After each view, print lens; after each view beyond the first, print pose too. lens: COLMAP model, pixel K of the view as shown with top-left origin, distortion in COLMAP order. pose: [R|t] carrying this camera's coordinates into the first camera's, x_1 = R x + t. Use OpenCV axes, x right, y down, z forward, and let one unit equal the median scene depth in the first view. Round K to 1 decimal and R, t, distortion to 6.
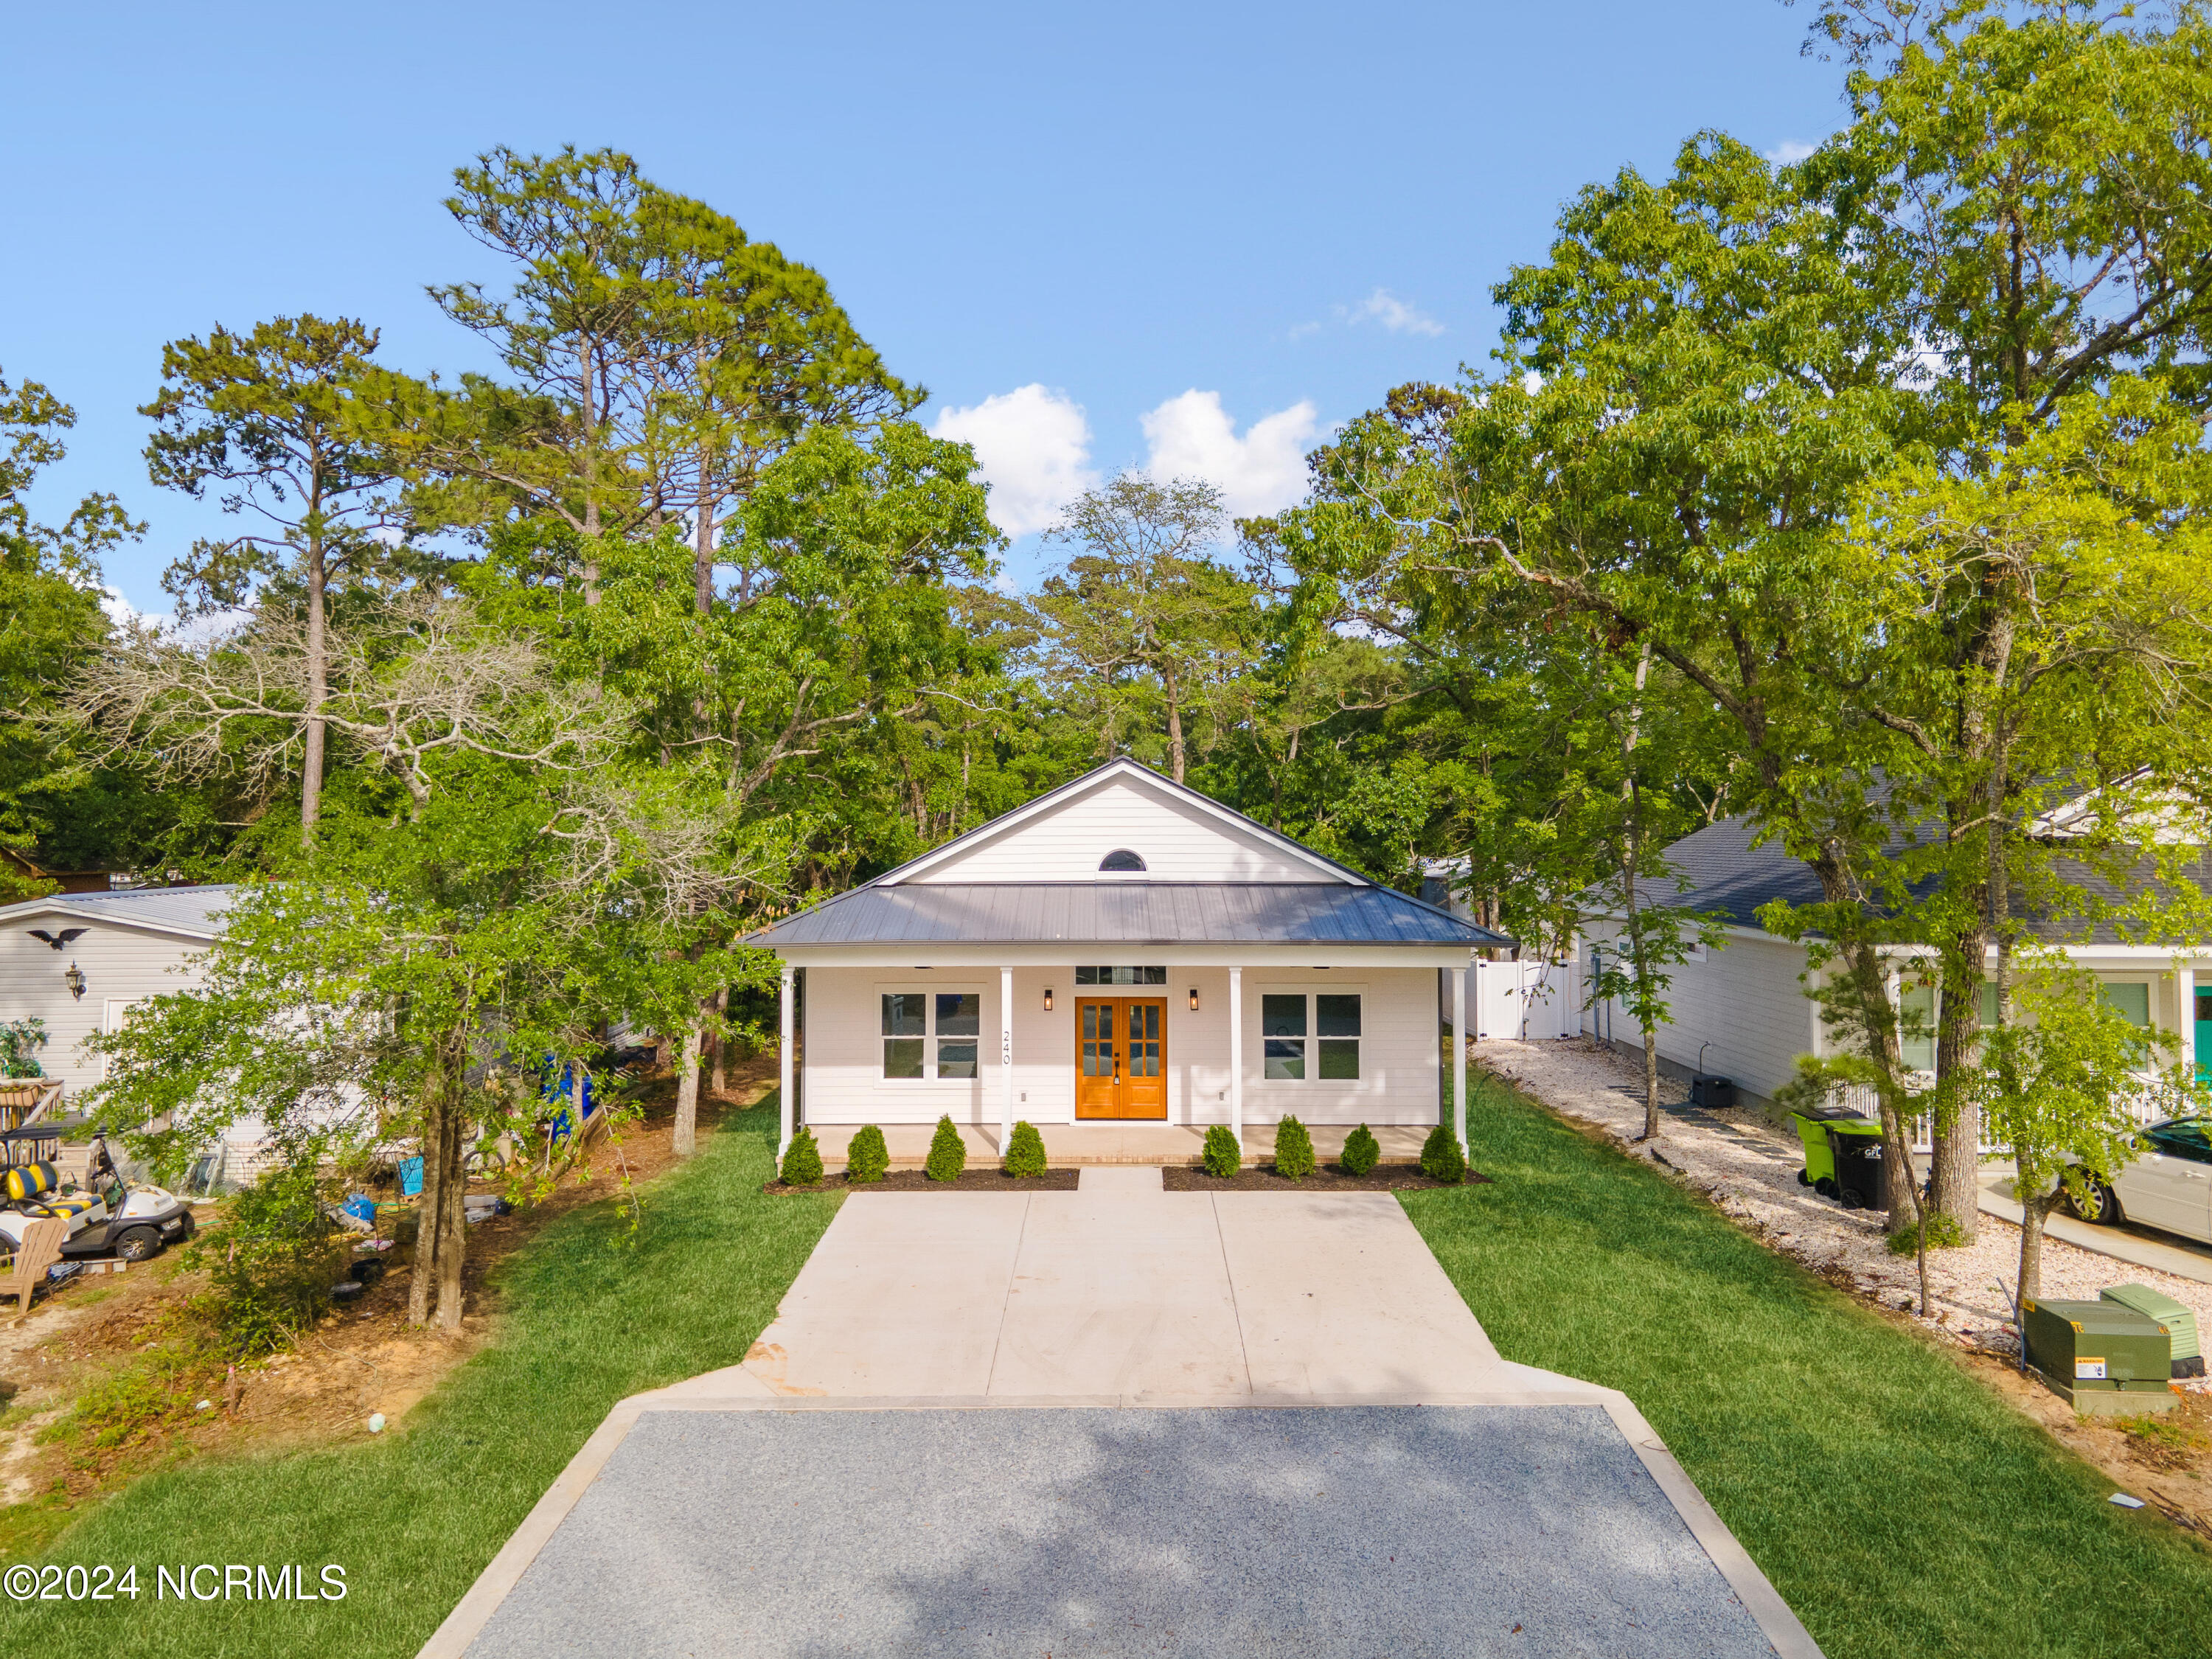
lens RADIAL K [[1519.6, 0, 1106.0], [0, 1519.6, 829.5], [0, 0, 1]] dist [0.001565, 0.001572]
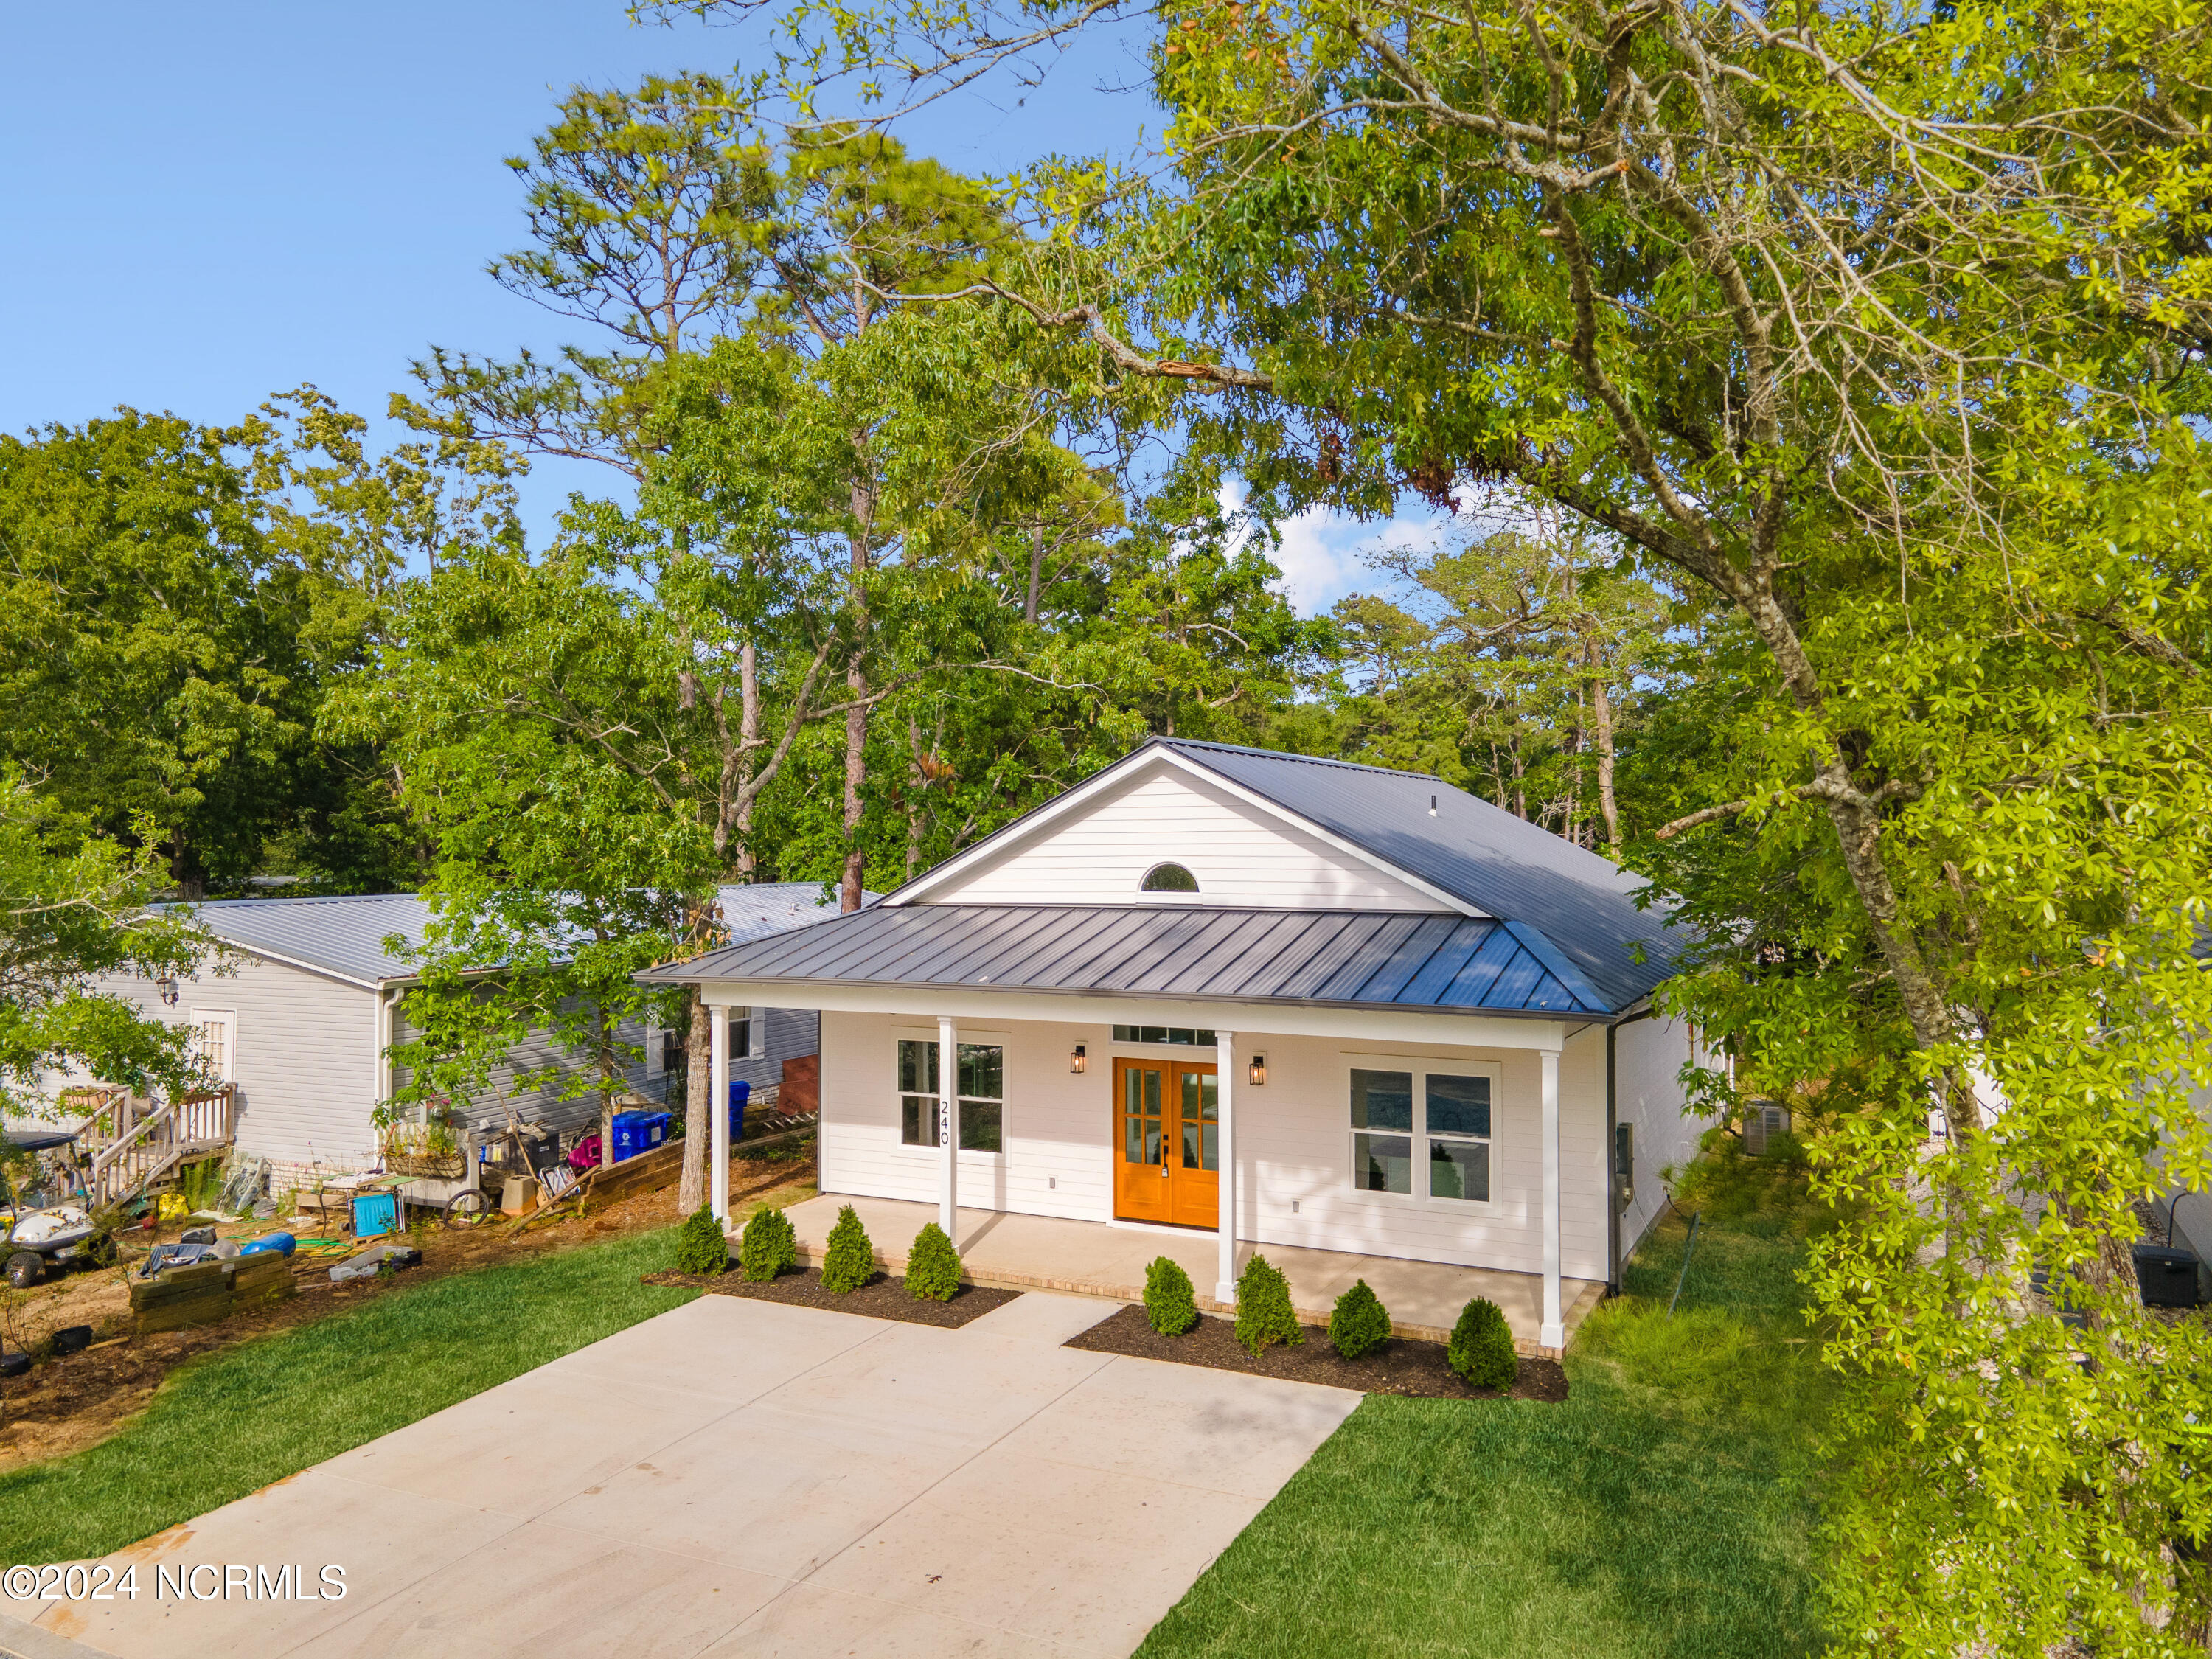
lens RADIAL K [[1564.9, 0, 1106.0], [0, 1564.9, 829.5], [0, 0, 1]] dist [0.003599, 0.003478]
pose [[0.903435, -0.004695, -0.428699, 0.378975], [0.005990, 0.999981, 0.001671, -0.005665], [0.428683, -0.004078, 0.903446, 0.355479]]
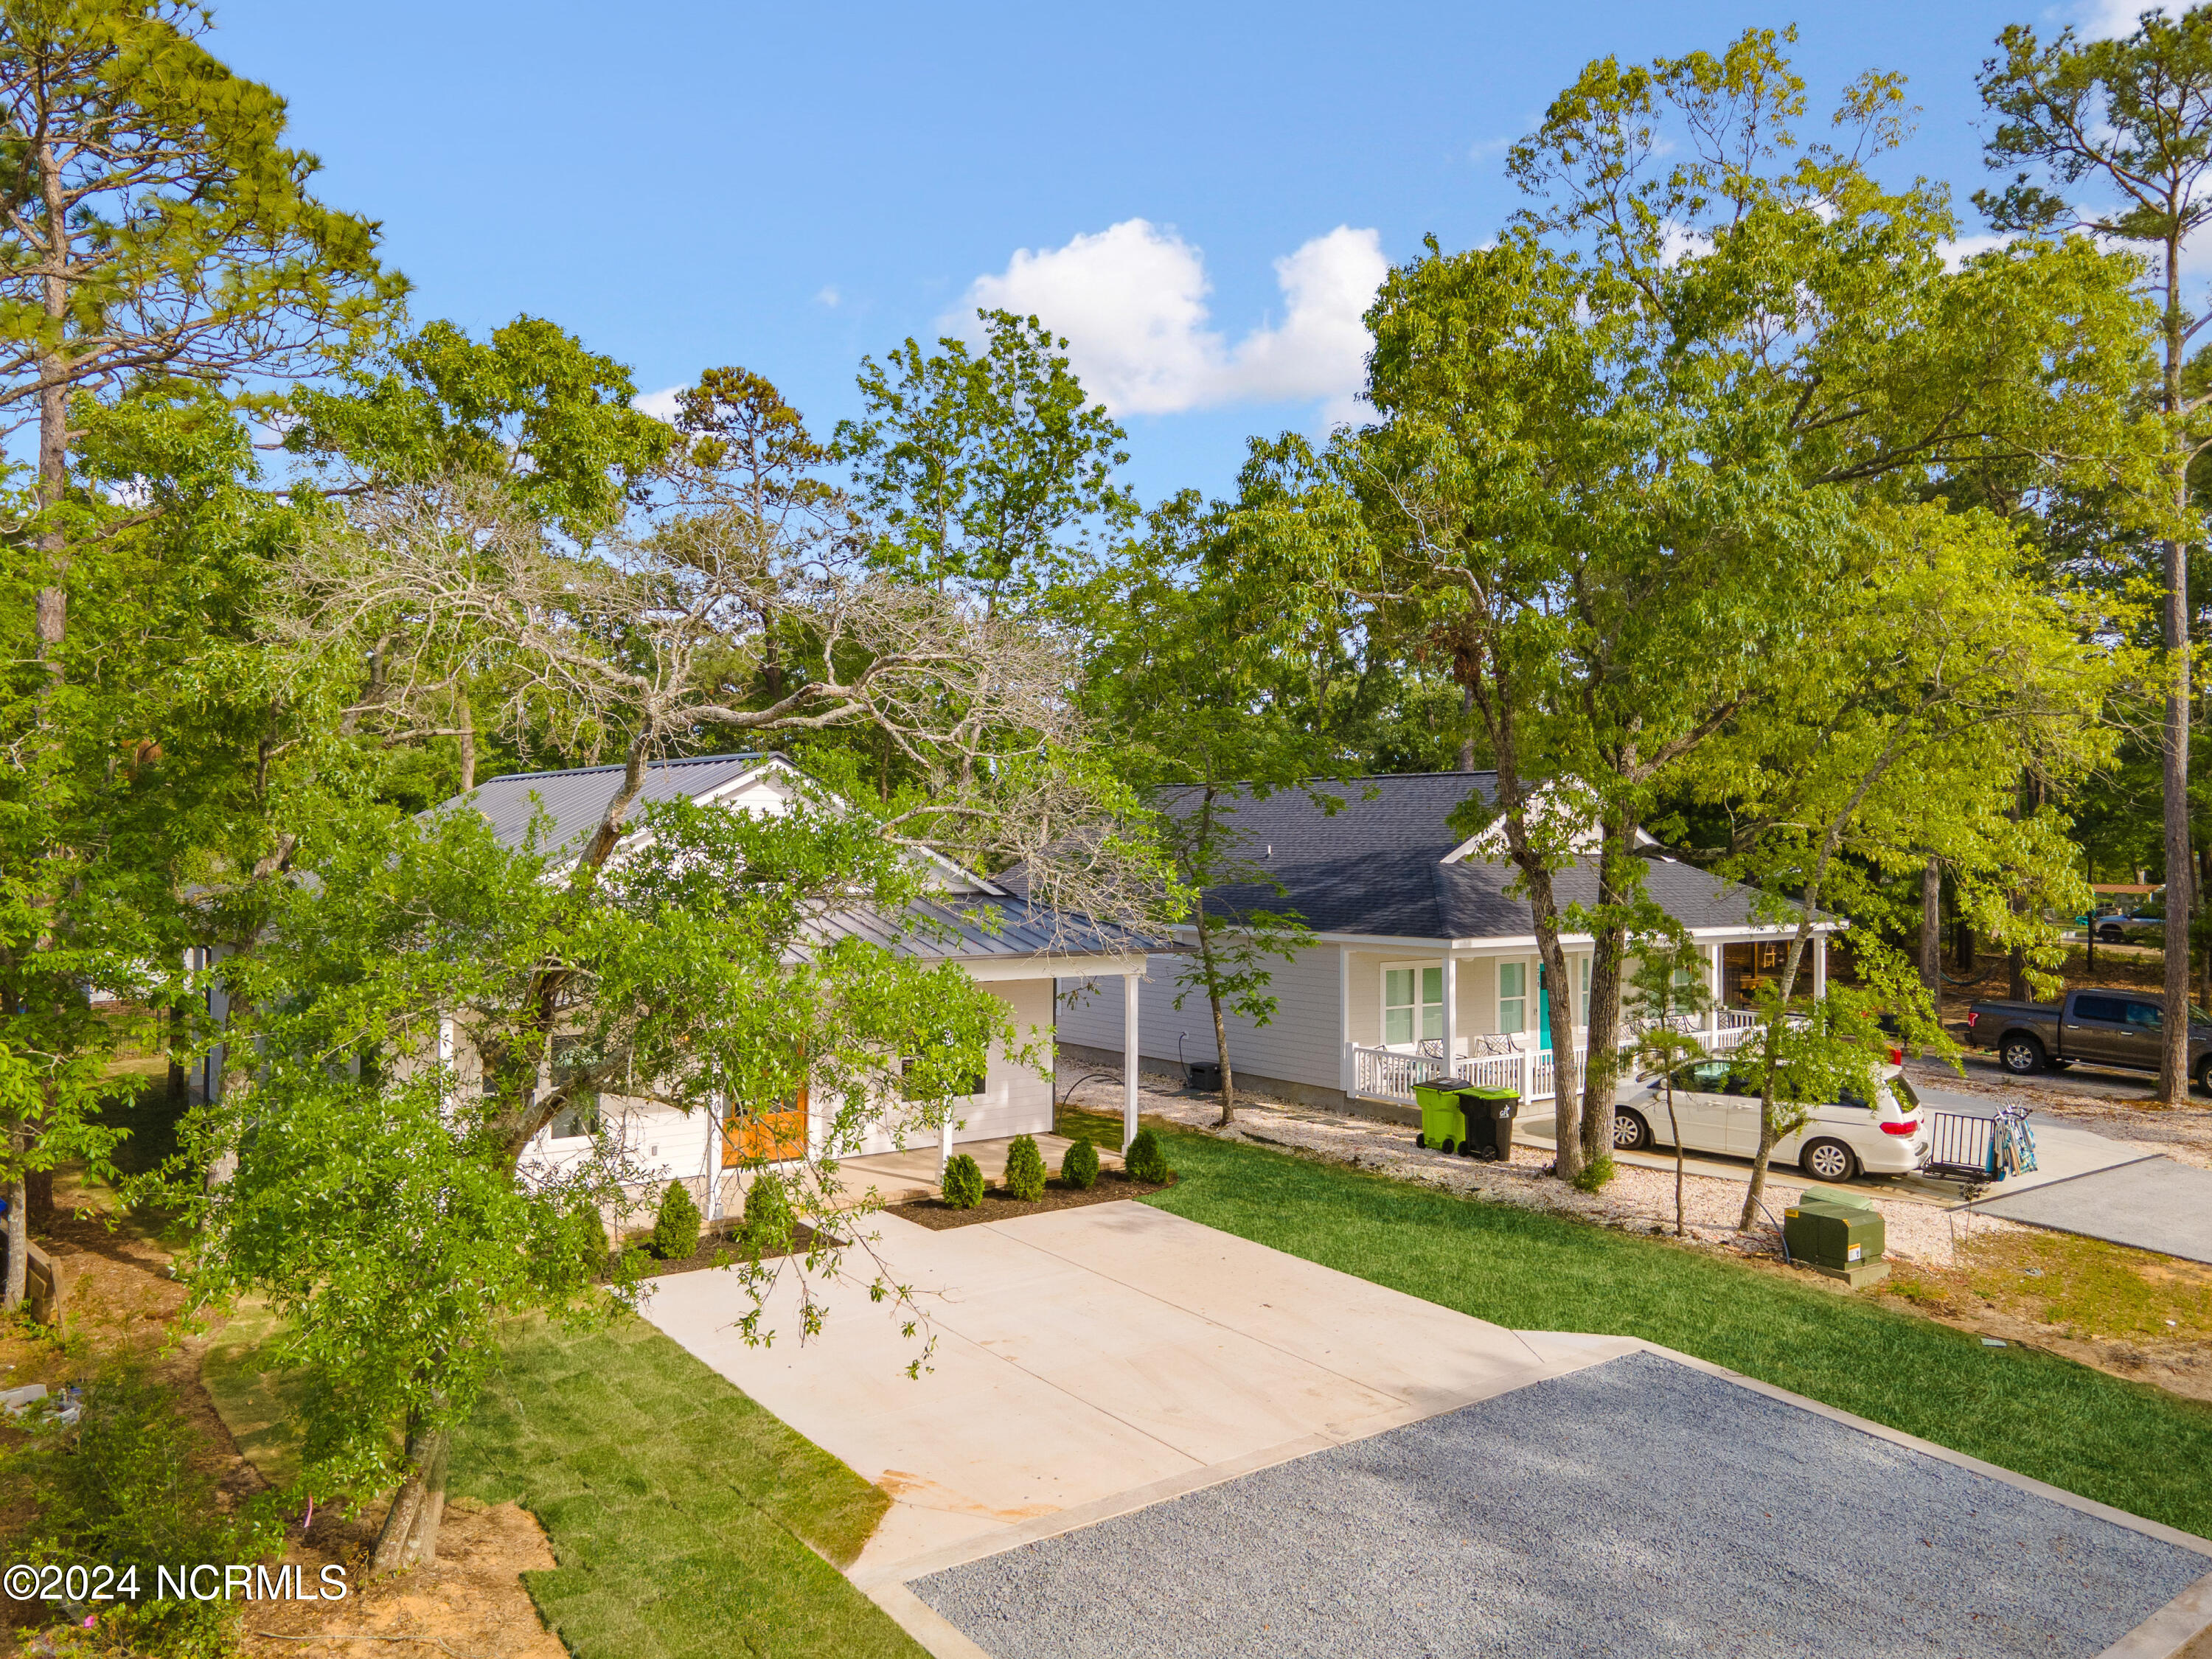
lens RADIAL K [[1564.9, 0, 1106.0], [0, 1564.9, 829.5], [0, 0, 1]] dist [0.003599, 0.003478]
pose [[0.817757, 0.004526, 0.575546, -0.439610], [-0.004769, 0.999988, -0.001086, -0.003801], [-0.575544, -0.001857, 0.817769, 0.179448]]
